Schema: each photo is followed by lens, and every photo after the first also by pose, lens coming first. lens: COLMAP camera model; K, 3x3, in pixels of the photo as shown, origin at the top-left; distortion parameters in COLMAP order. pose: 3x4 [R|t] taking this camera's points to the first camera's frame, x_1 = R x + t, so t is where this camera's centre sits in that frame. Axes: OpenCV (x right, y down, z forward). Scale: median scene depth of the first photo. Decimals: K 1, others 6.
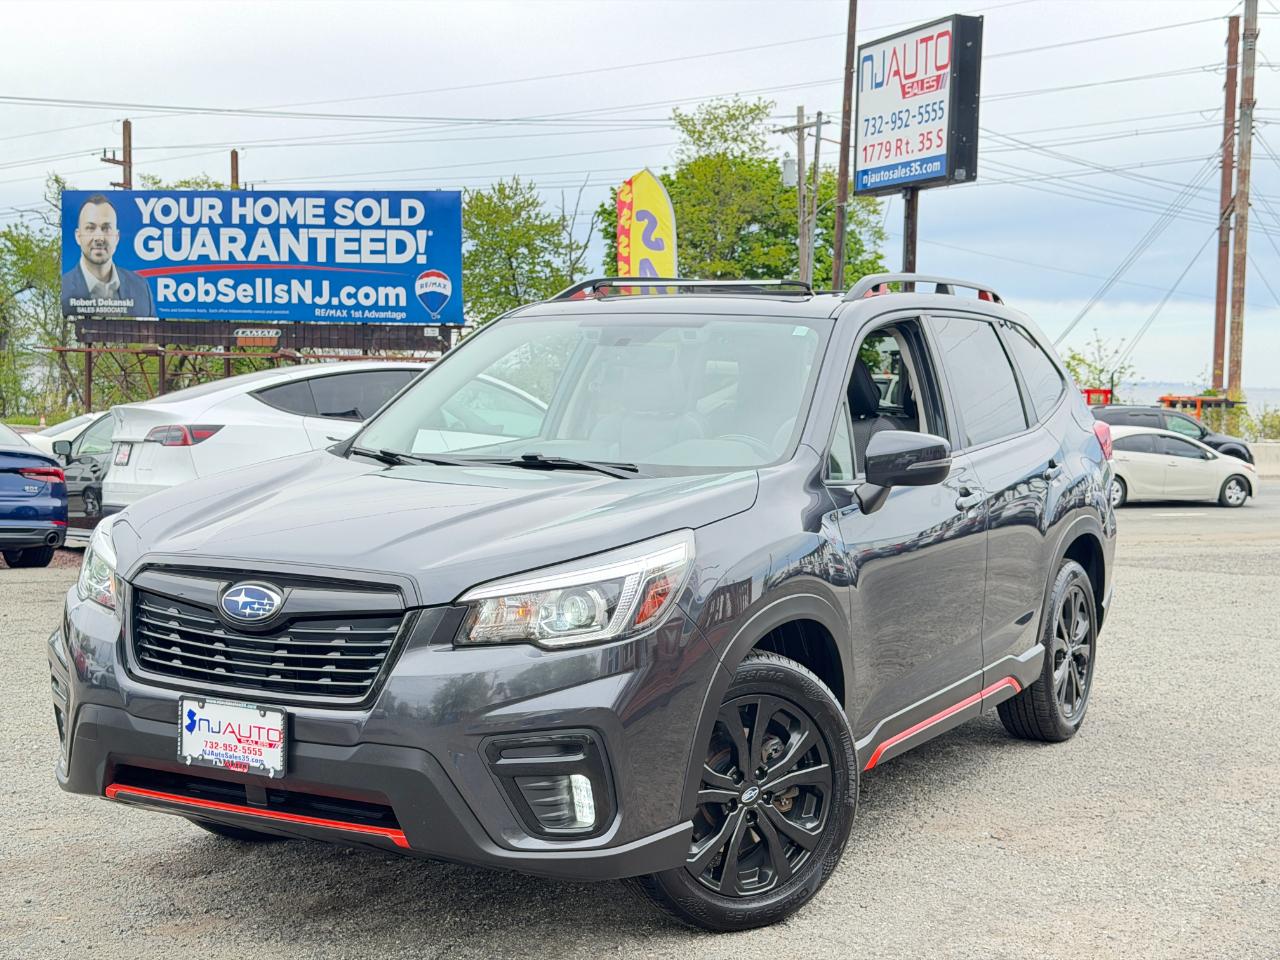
lens RADIAL K [[1694.9, 0, 640.0], [0, 1694.9, 480.0], [0, 0, 1]] dist [0.013206, 0.035952]
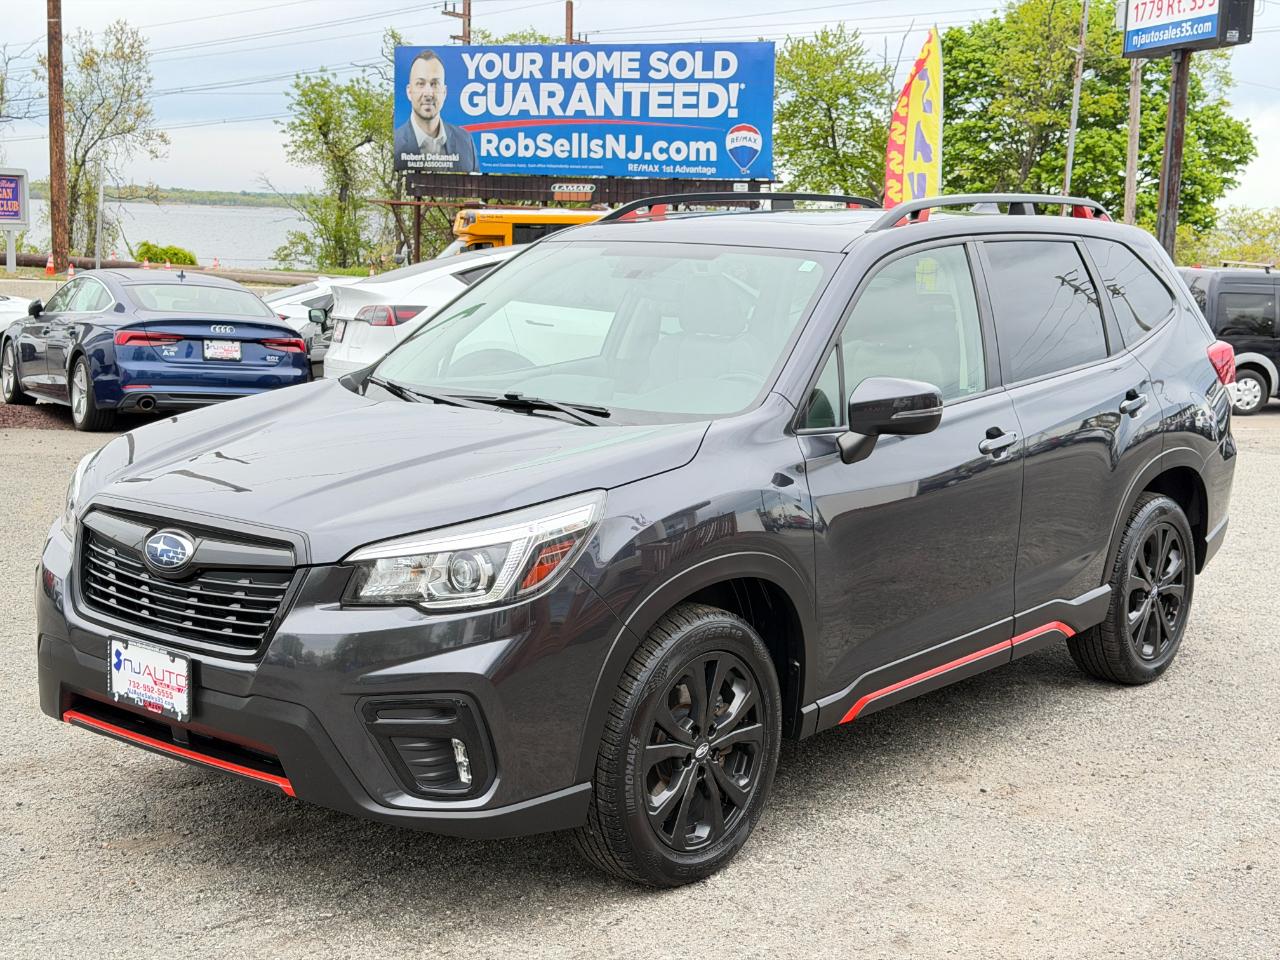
lens RADIAL K [[1671.7, 0, 640.0], [0, 1671.7, 480.0], [0, 0, 1]] dist [0.173013, -0.721213]
pose [[0.983521, 0.032716, -0.177809, 0.230284], [-0.017340, 0.996027, 0.087352, -0.063952], [0.179960, -0.082830, 0.980180, 0.049570]]
